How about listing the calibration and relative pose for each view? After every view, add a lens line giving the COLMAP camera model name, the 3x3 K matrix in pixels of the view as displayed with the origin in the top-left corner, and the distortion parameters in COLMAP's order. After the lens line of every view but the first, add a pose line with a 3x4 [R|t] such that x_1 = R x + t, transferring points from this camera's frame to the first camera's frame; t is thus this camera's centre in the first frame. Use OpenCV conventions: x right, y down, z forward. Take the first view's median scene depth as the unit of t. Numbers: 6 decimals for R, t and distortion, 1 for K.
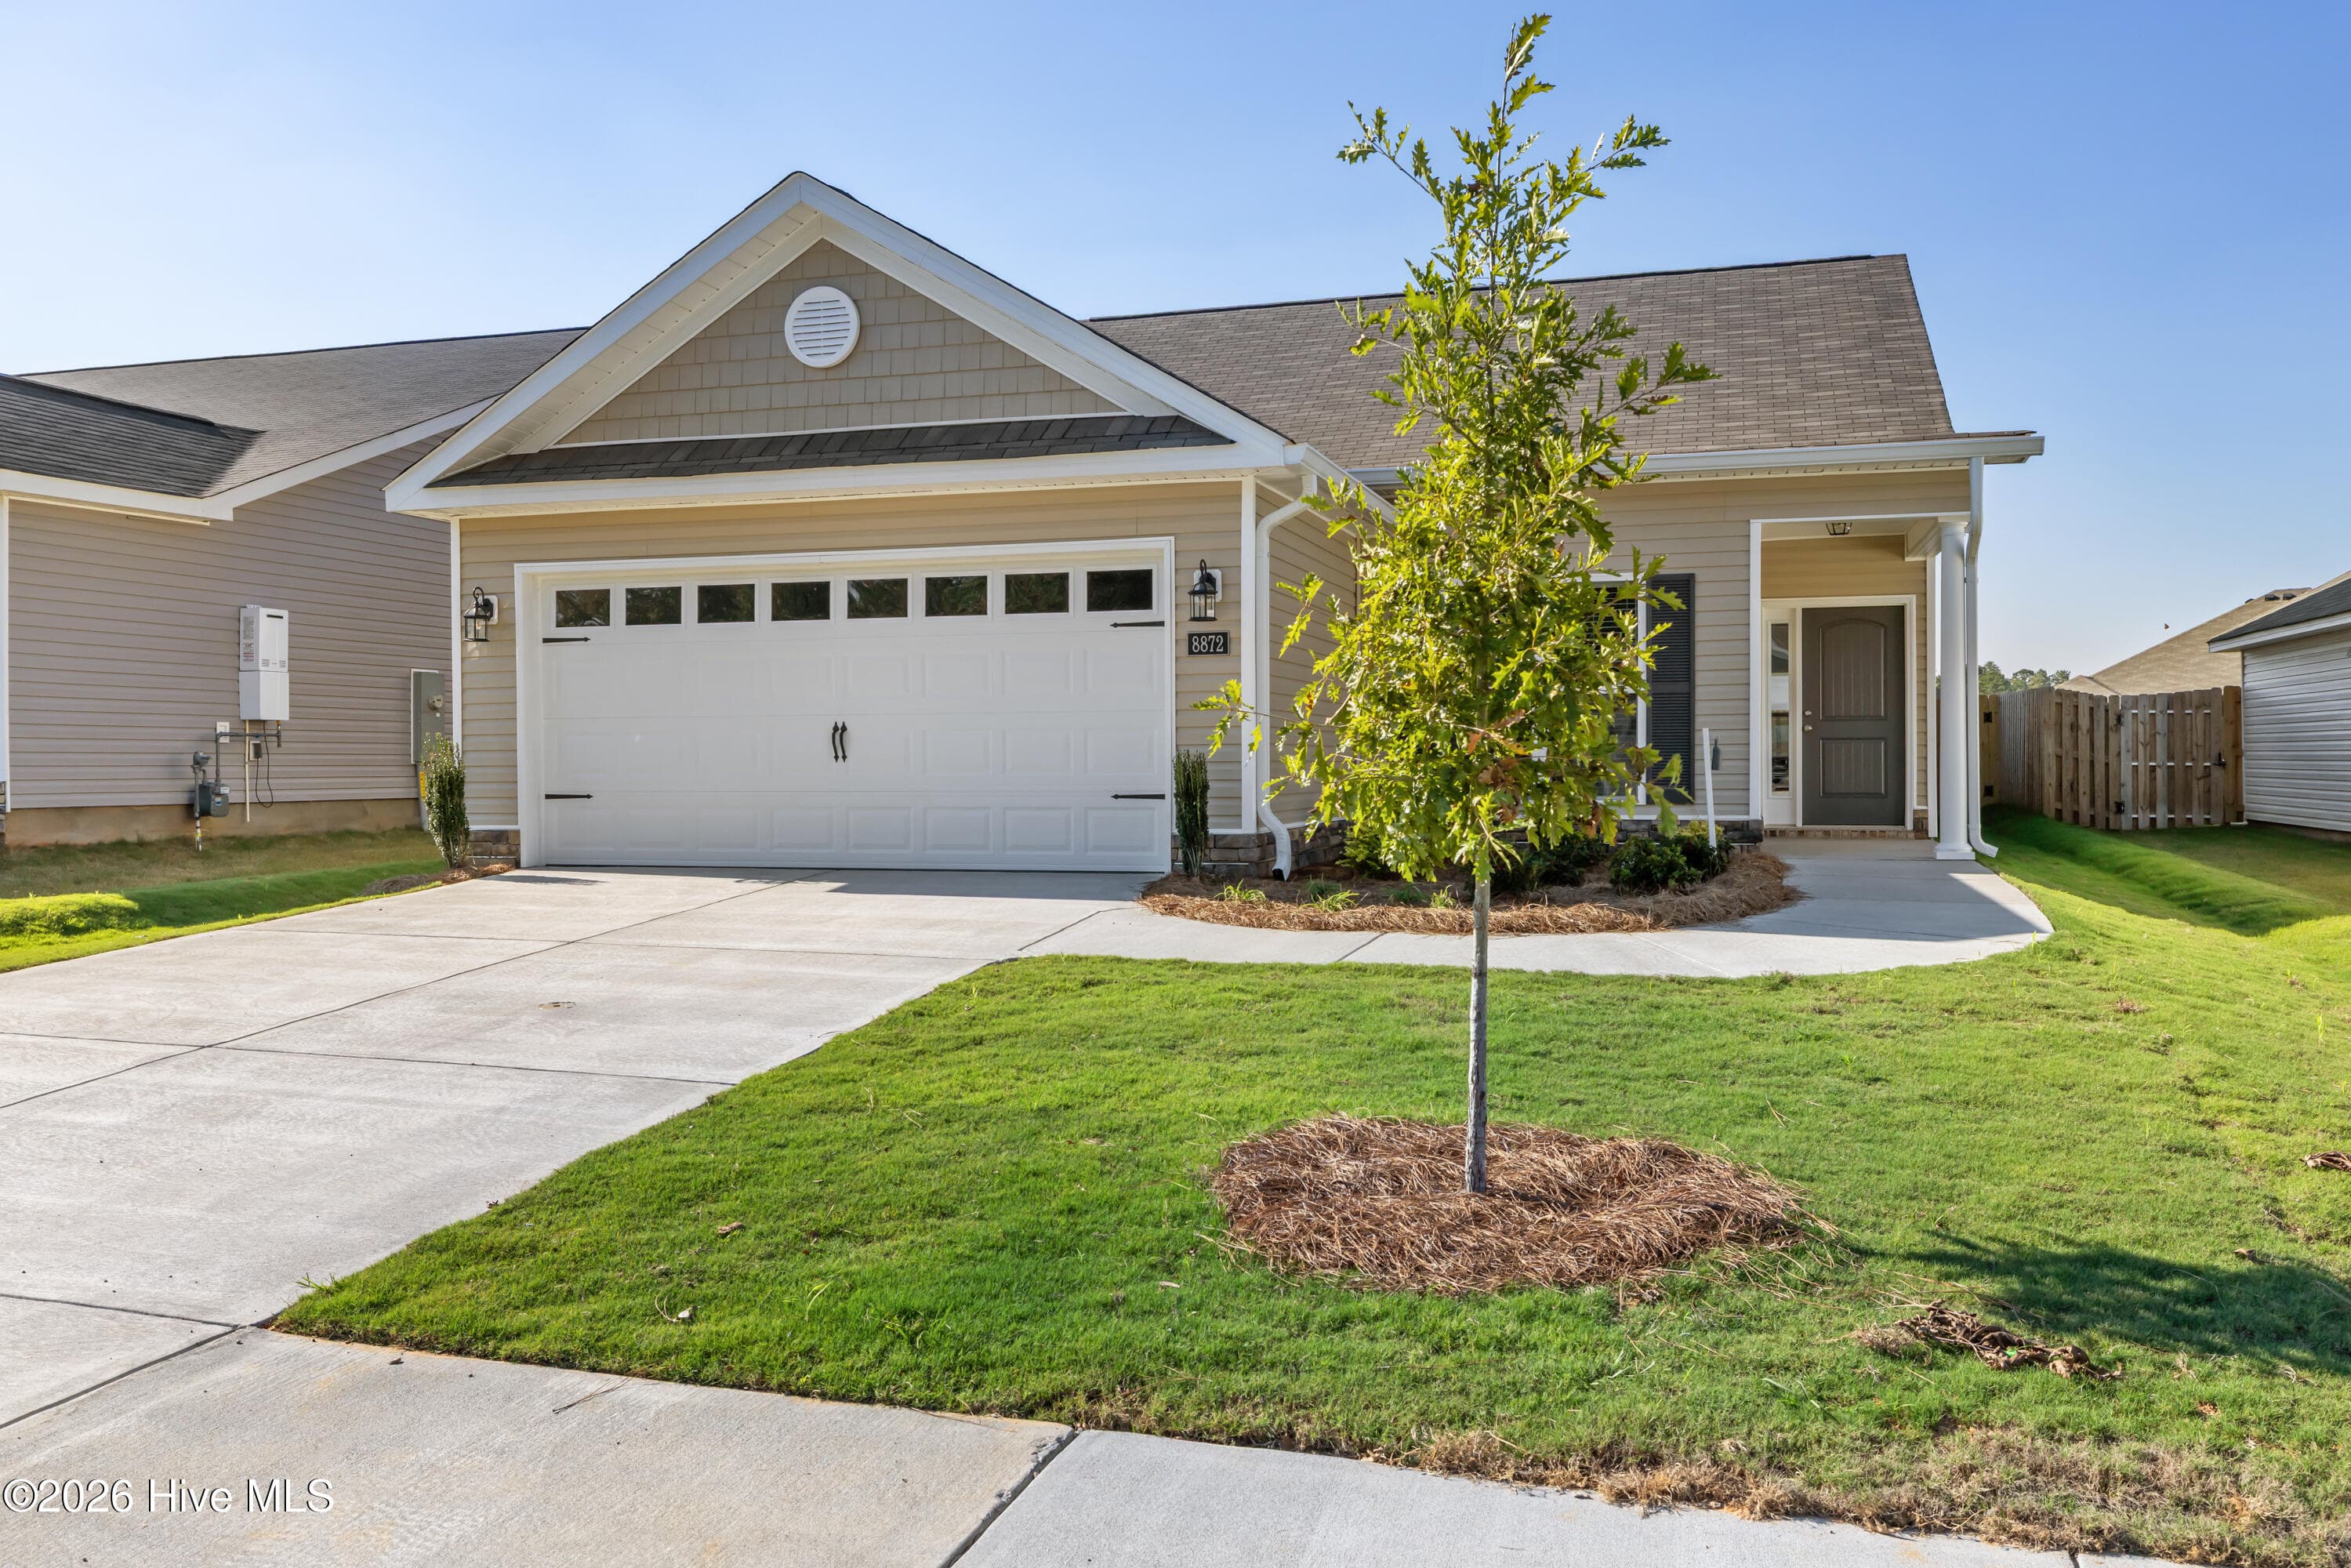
lens RADIAL K [[1846.9, 0, 1166.7], [0, 1846.9, 777.4], [0, 0, 1]] dist [-0.002550, -0.010348]
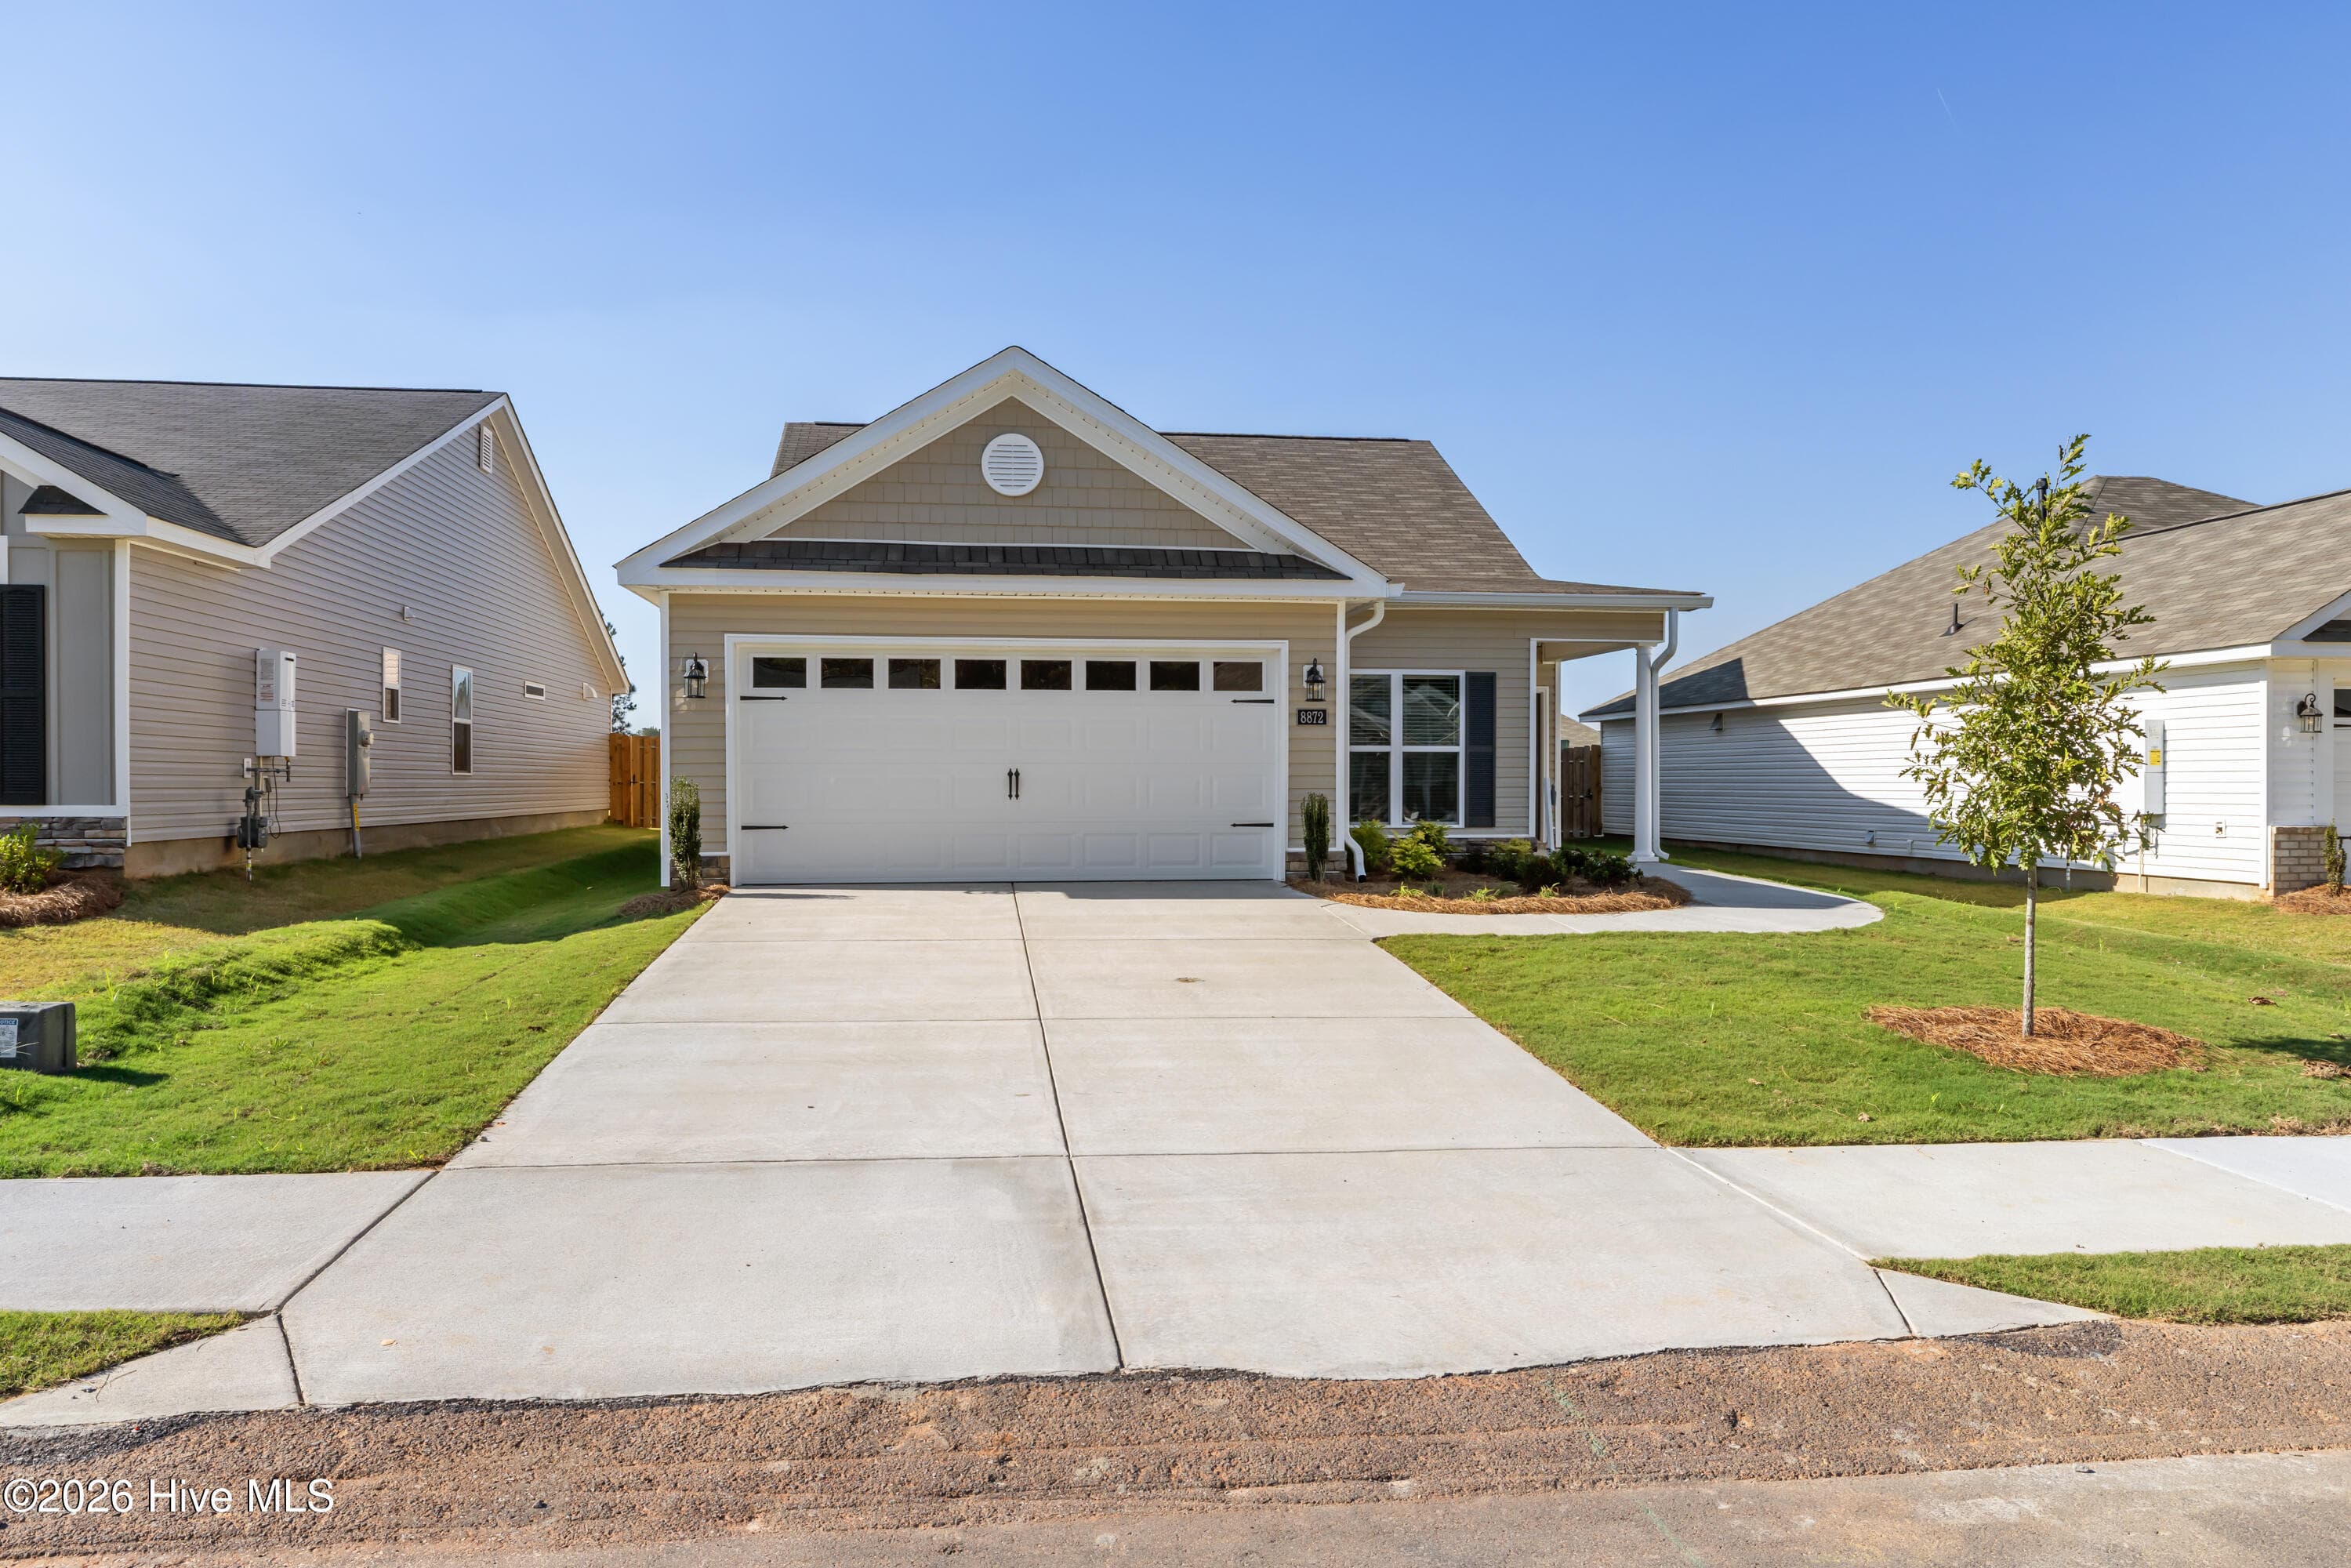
lens RADIAL K [[1516.0, 0, 1147.6], [0, 1516.0, 787.0], [0, 0, 1]] dist [0.006693, -0.009807]
pose [[0.917057, 0.003648, 0.398739, -0.523759], [-0.000381, 0.999966, -0.008274, -0.008788], [-0.398755, 0.007436, 0.917027, -0.013147]]
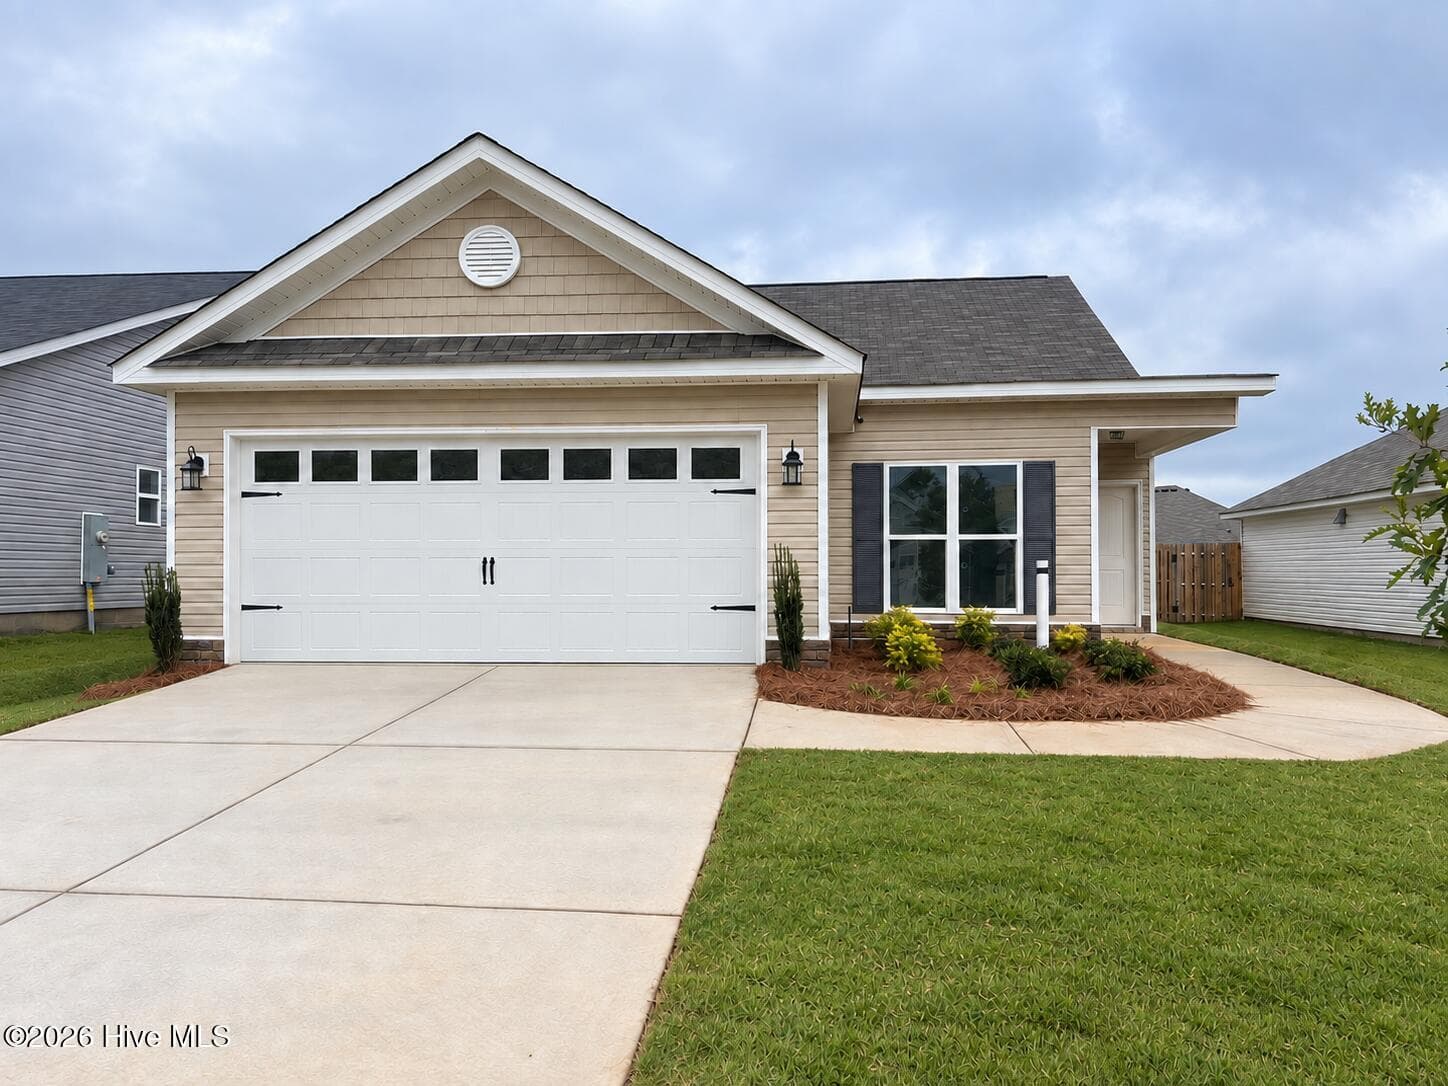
lens RADIAL K [[1081.2, 0, 738.7], [0, 1081.2, 562.4], [0, 0, 1]] dist [0.006566, -0.006285]
pose [[0.977678, 0.005306, 0.210041, -0.173587], [-0.000853, 0.999773, -0.021288, -0.009531], [-0.210106, 0.020634, 0.977461, 0.215248]]
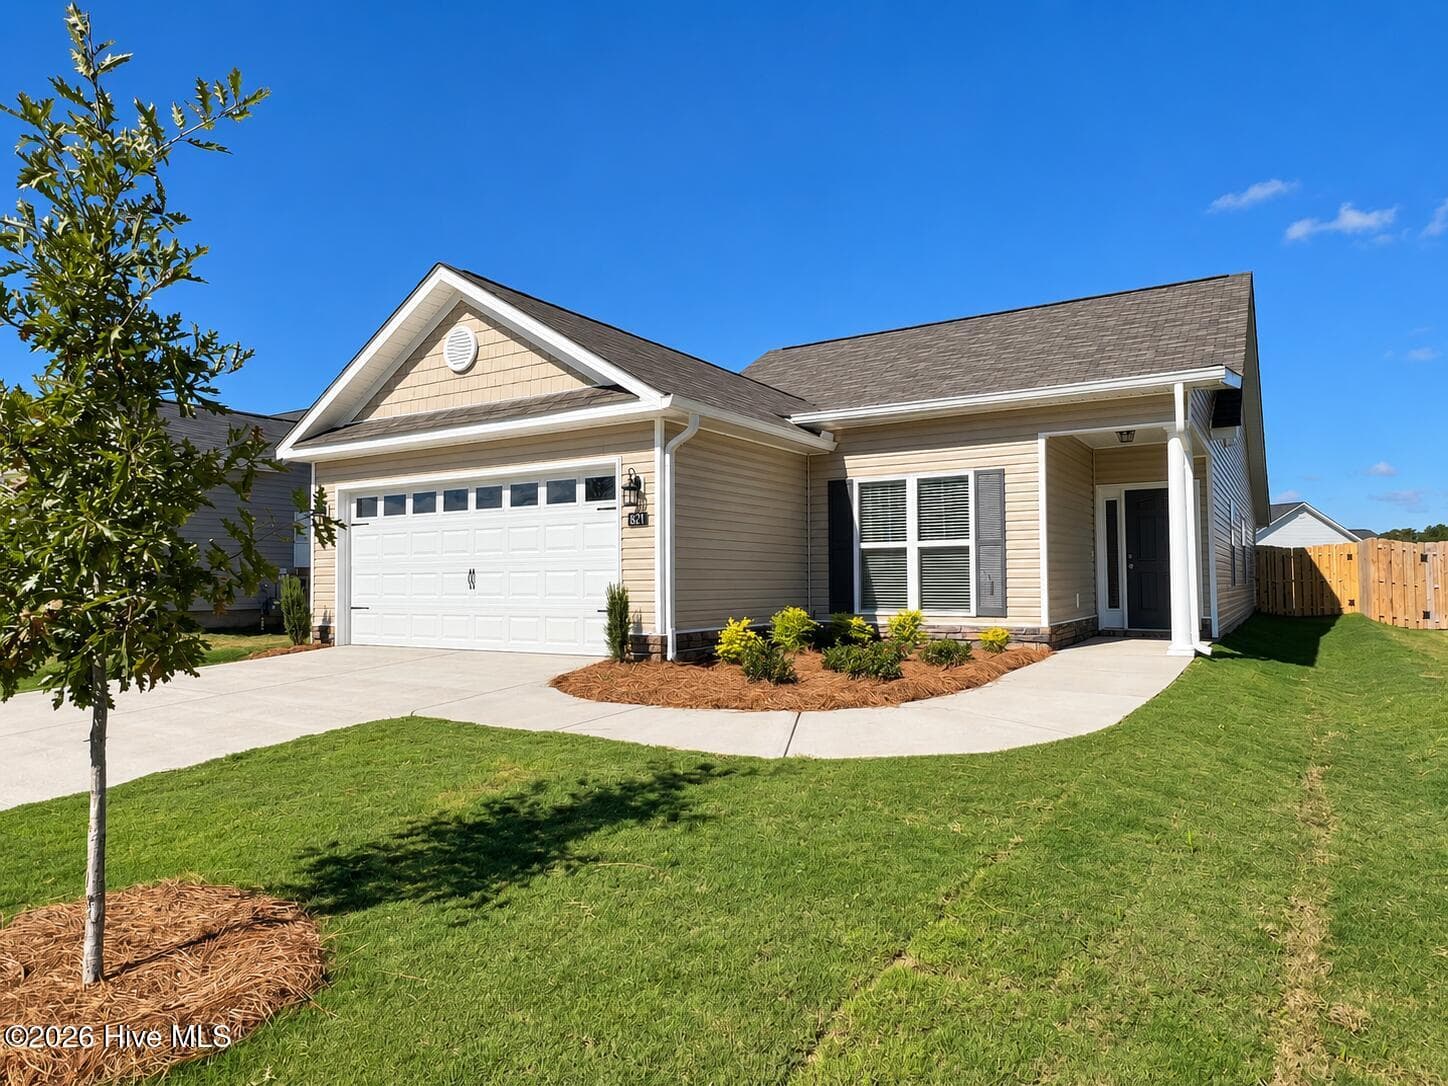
lens RADIAL K [[881.0, 0, 711.6], [0, 881.0, 556.5], [0, 0, 1]] dist [-0.015168, 0.001782]
pose [[0.962095, -0.007313, -0.272618, 0.283522], [-0.001681, 0.999462, -0.032745, -0.012690], [0.272711, 0.031962, 0.961565, 0.247077]]
